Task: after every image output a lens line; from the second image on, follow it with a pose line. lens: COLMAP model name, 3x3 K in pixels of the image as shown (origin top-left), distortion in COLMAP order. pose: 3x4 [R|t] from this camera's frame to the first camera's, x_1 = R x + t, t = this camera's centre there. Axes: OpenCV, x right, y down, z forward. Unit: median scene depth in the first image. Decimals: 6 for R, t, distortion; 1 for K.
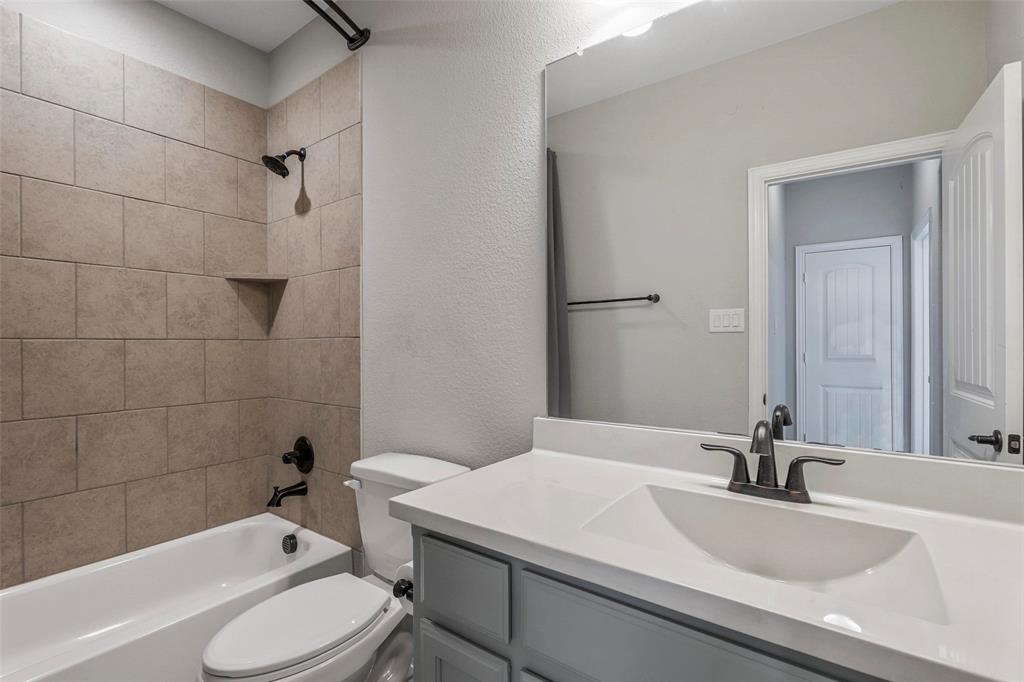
lens RADIAL K [[465.2, 0, 508.1], [0, 465.2, 341.1], [0, 0, 1]] dist [0.003945, 0.000252]
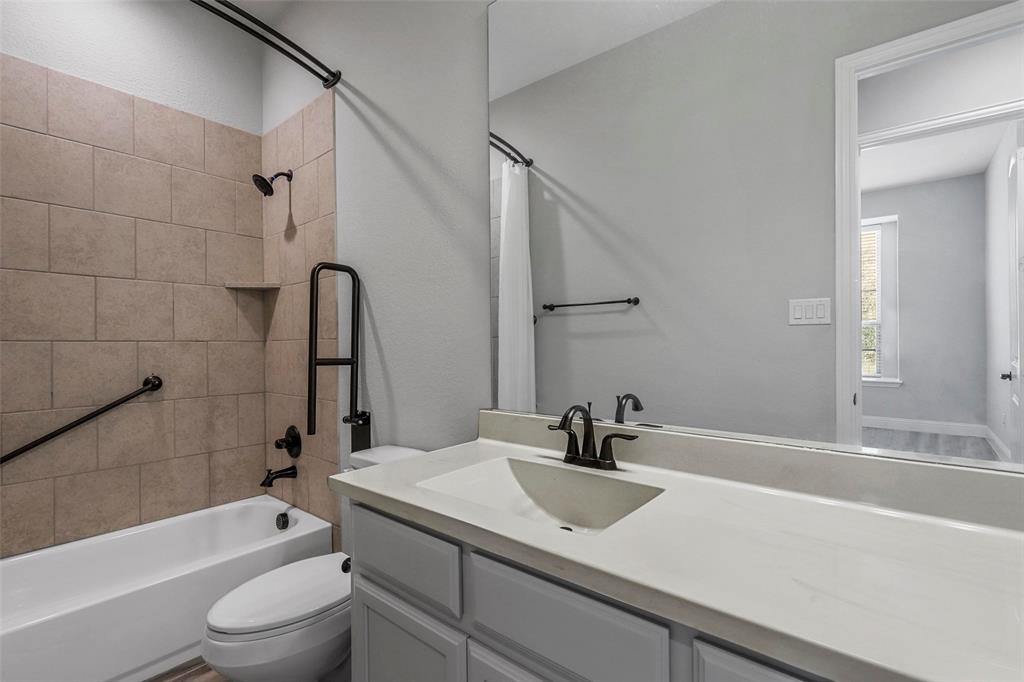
lens RADIAL K [[465.2, 0, 516.3], [0, 465.2, 341.0], [0, 0, 1]] dist [0.003945, 0.000252]
pose [[0.998253, 0.000688, -0.059072, 0.174618], [-0.000869, 0.999995, -0.003039, 0.001368], [0.059070, 0.003085, 0.998249, -0.102693]]
